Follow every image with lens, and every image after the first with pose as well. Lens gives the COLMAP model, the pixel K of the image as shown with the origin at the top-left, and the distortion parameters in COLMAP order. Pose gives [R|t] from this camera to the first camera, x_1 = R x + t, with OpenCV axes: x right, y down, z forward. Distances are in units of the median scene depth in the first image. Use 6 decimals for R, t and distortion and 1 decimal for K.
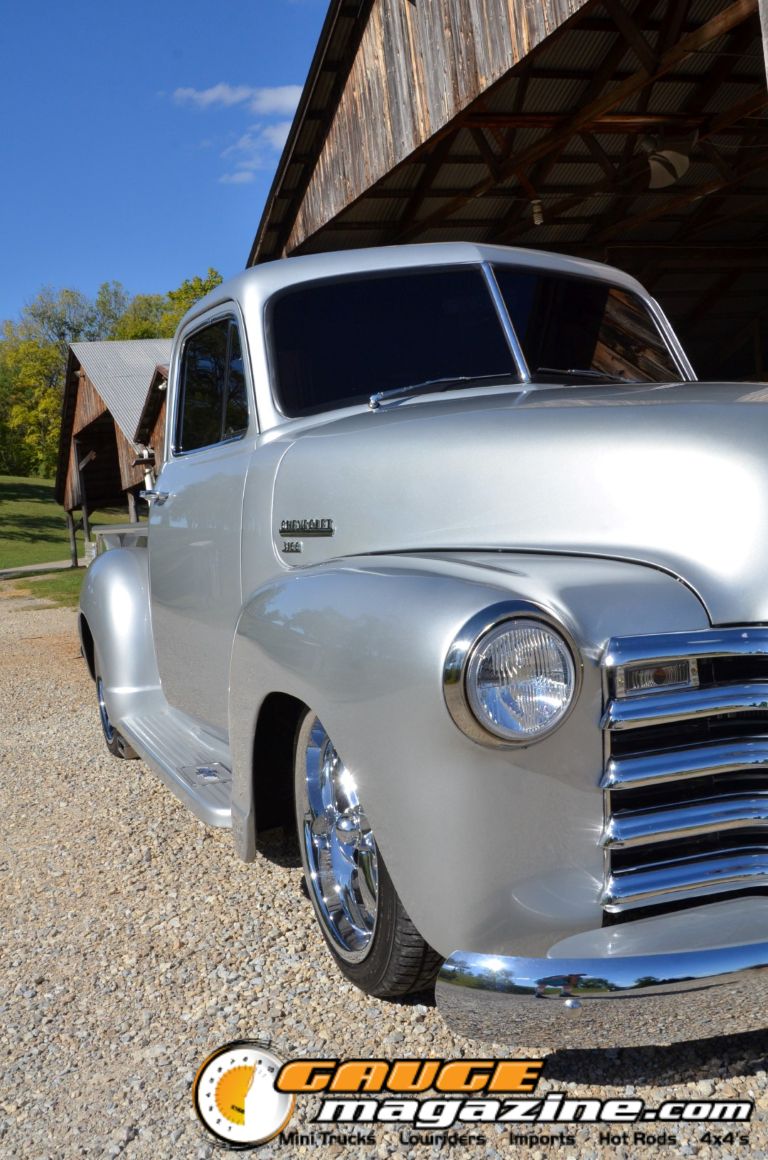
lens RADIAL K [[1155.7, 0, 384.0], [0, 1155.7, 580.0], [0, 0, 1]] dist [-0.028269, 0.003423]
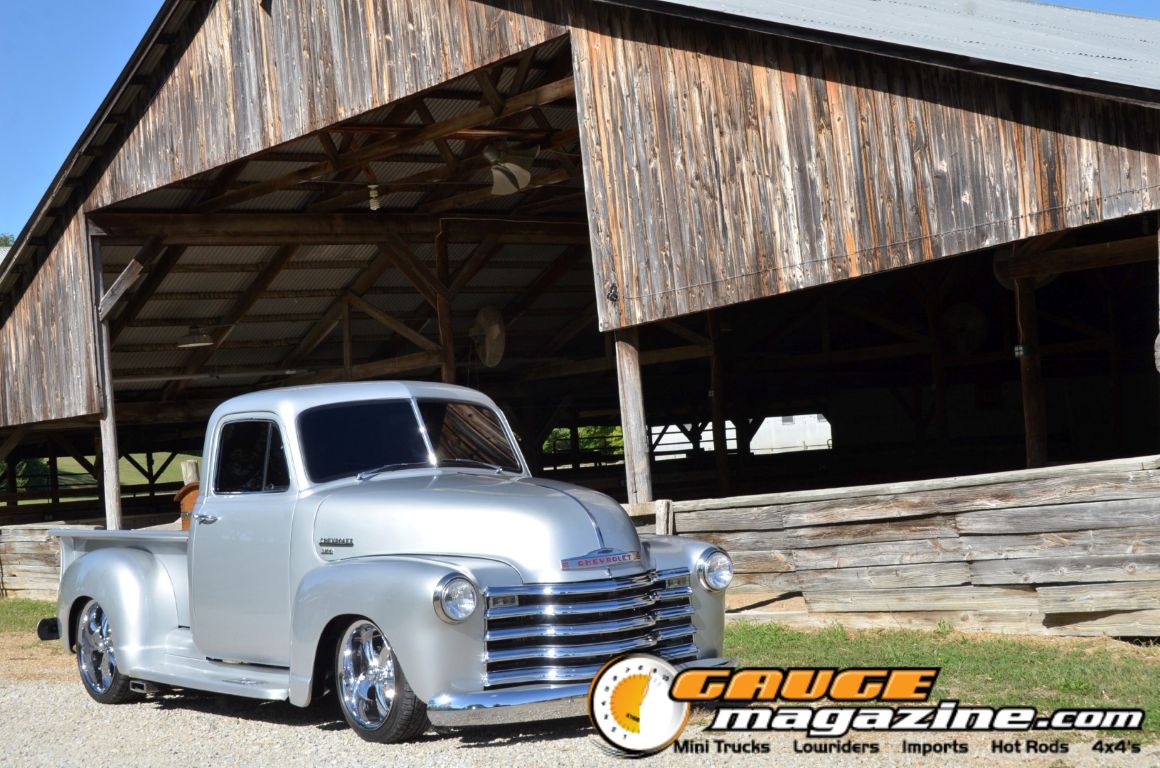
lens RADIAL K [[1841.2, 0, 549.4], [0, 1841.2, 392.7], [0, 0, 1]] dist [-0.013271, -0.149220]
pose [[0.964132, 0.042123, 0.262059, -0.563791], [-0.011231, 0.992917, -0.118280, 0.072474], [-0.265185, 0.111095, 0.957776, -2.233673]]
